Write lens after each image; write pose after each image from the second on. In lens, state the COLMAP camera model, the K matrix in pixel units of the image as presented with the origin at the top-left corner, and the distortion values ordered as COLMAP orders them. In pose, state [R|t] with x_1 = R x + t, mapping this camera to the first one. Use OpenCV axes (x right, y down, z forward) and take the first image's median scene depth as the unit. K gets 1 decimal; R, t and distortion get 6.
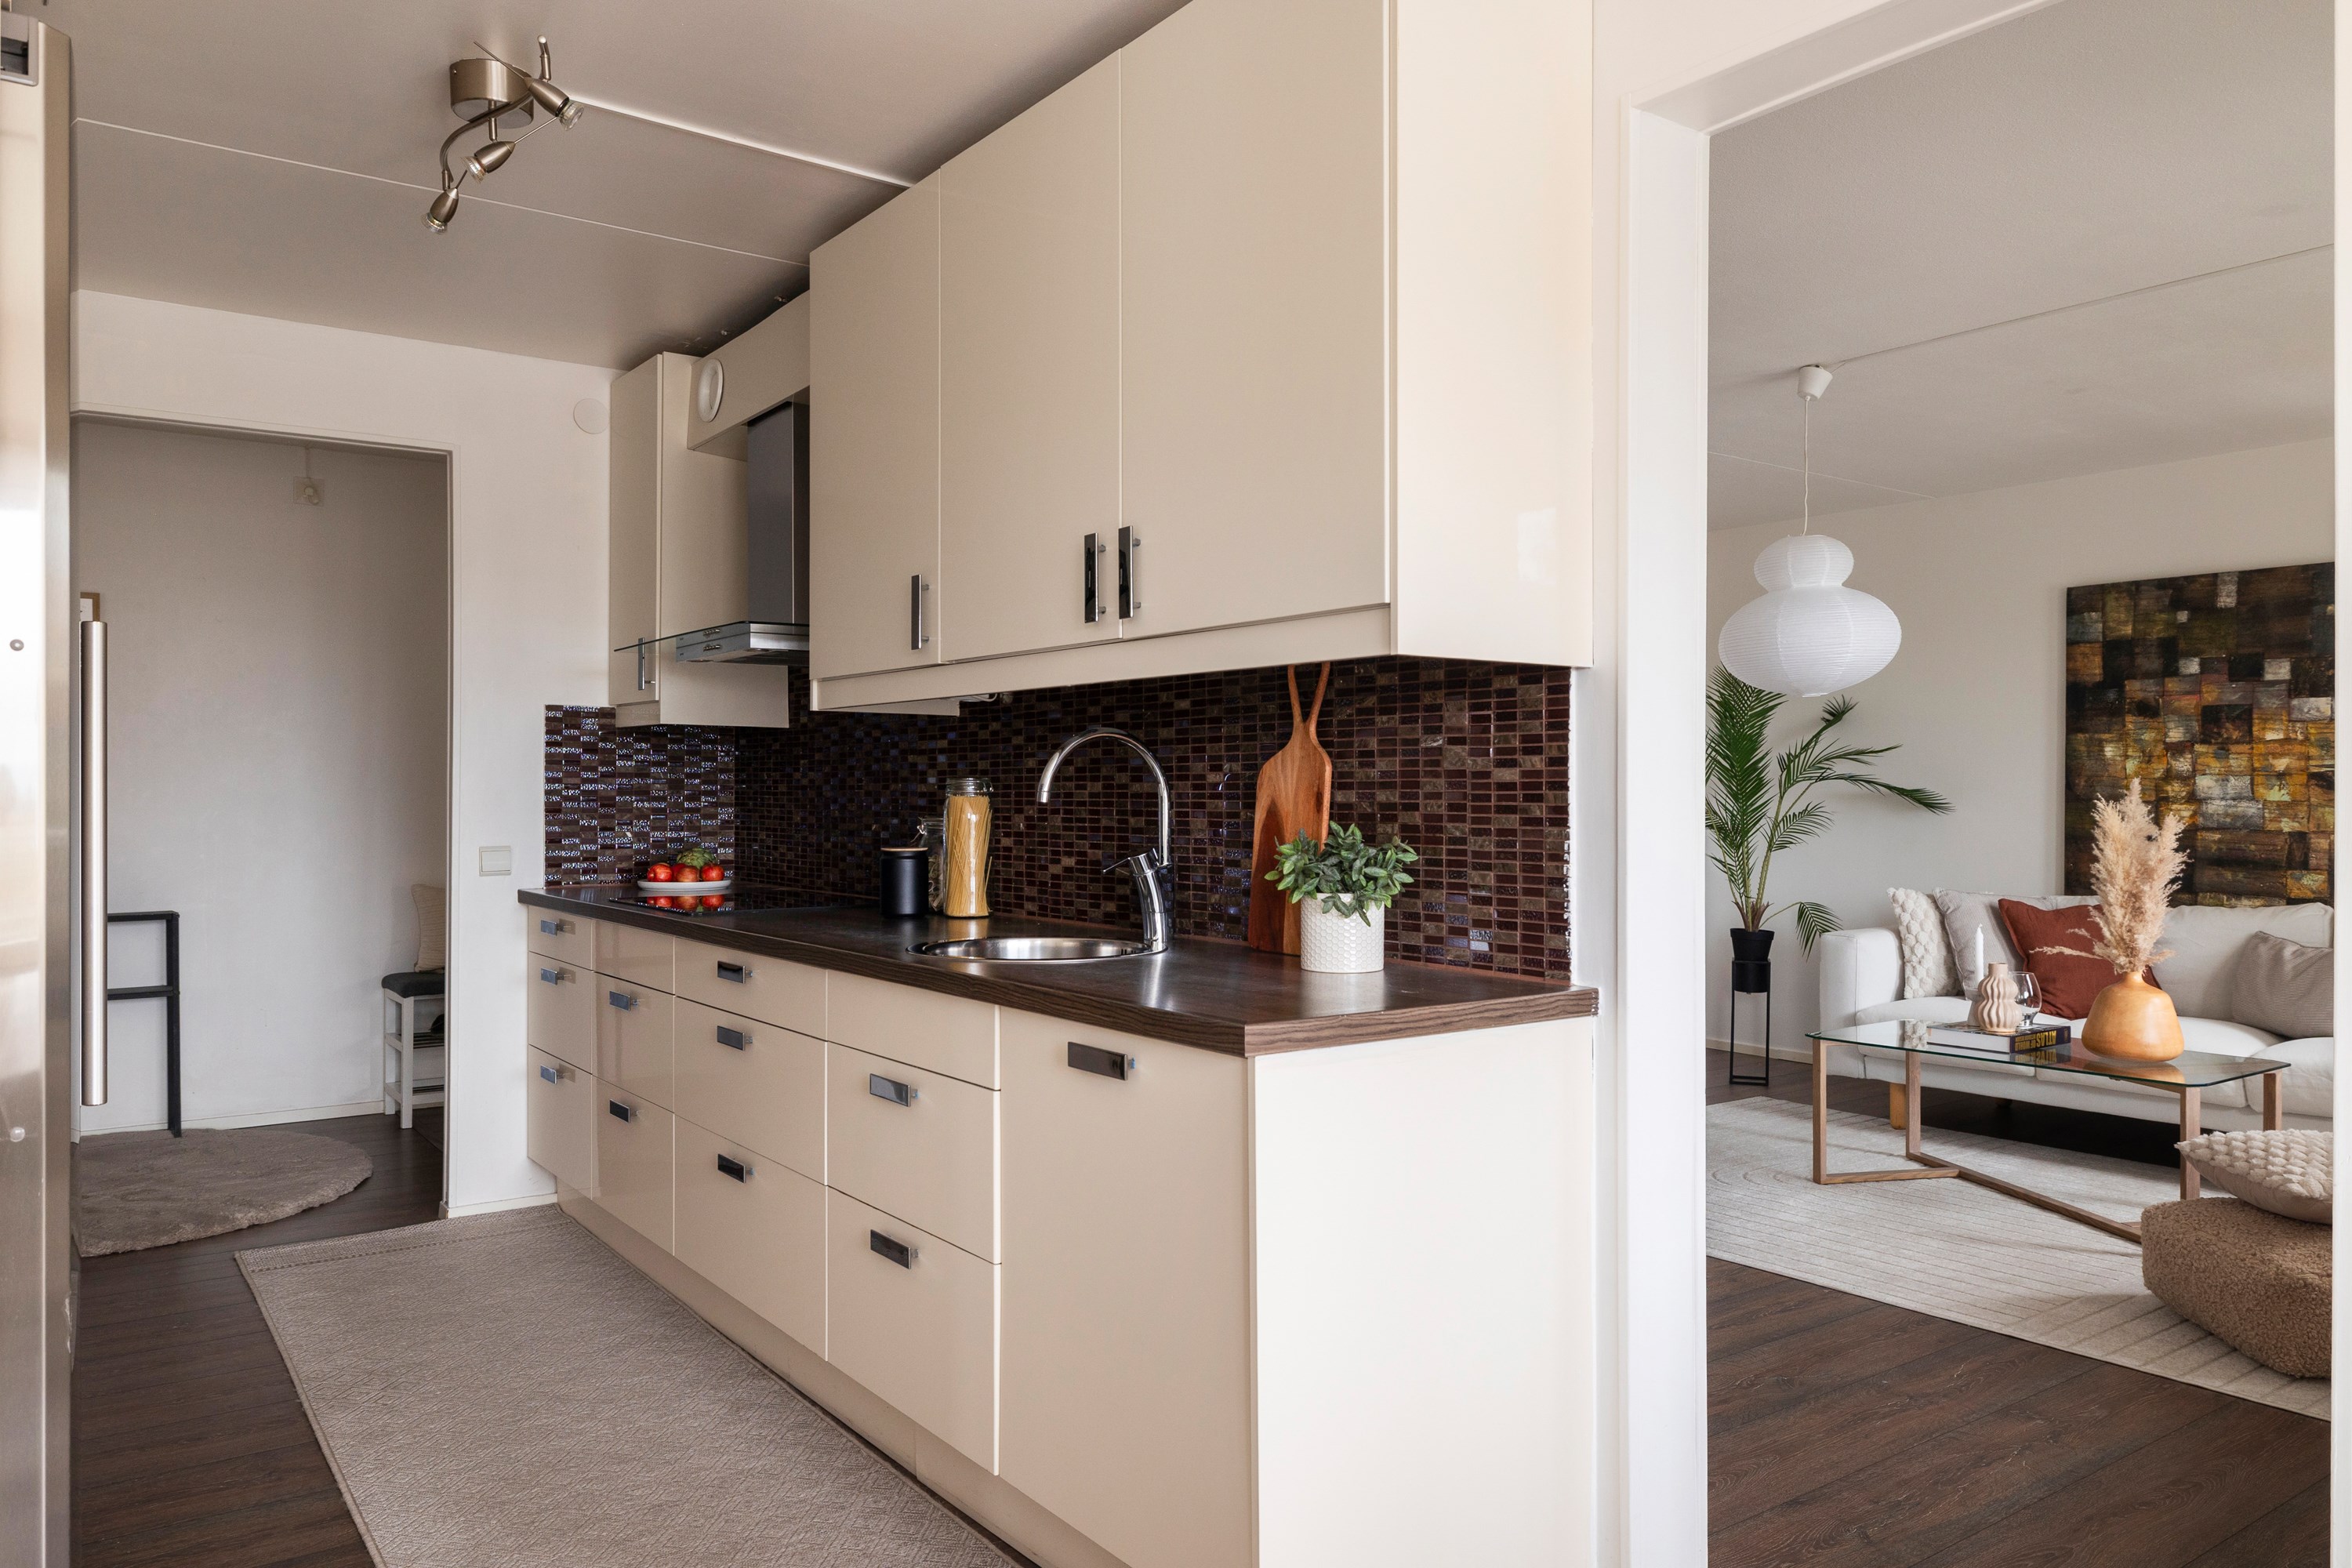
lens RADIAL K [[1606.9, 0, 1174.9], [0, 1606.9, 794.6], [0, 0, 1]] dist [-0.004562, 0.007978]
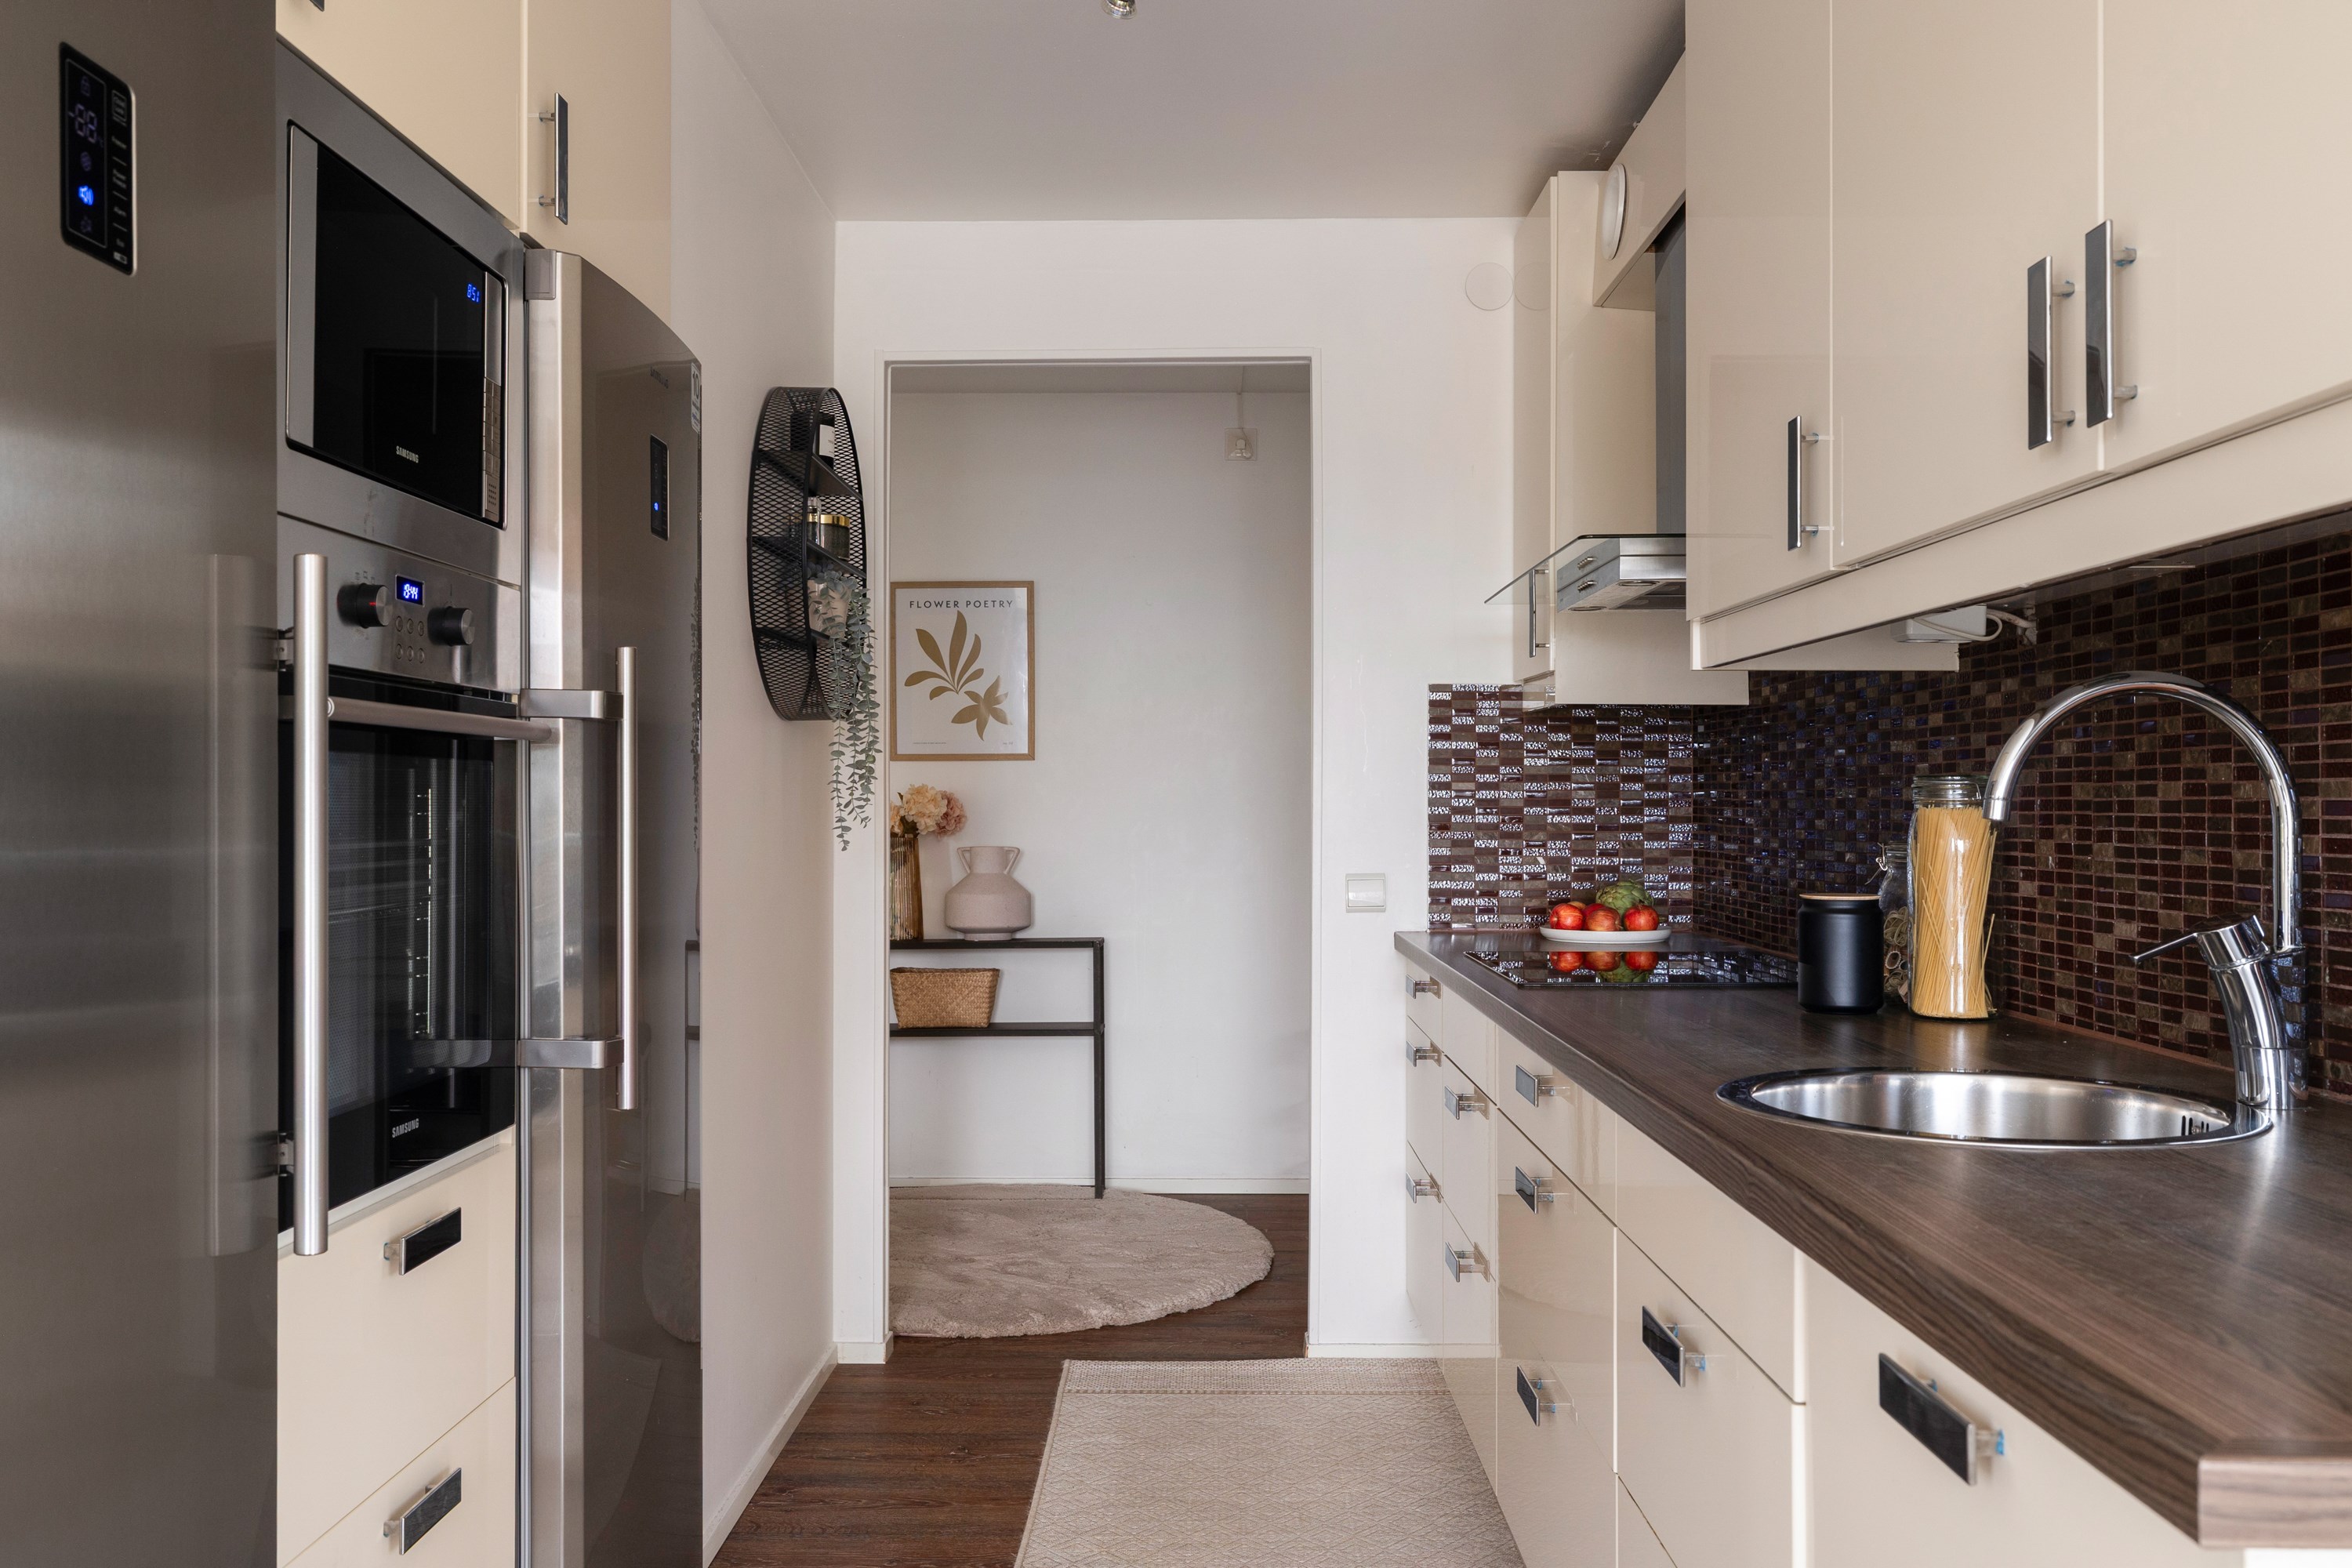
lens RADIAL K [[1943.9, 0, 1166.9], [0, 1943.9, 796.8], [0, 0, 1]] dist [-0.009998, 0.023841]
pose [[0.801649, -0.002185, -0.597791, 0.054393], [-0.000391, 0.999991, -0.004179, 0.000083], [0.597794, 0.003584, 0.801641, 0.241863]]
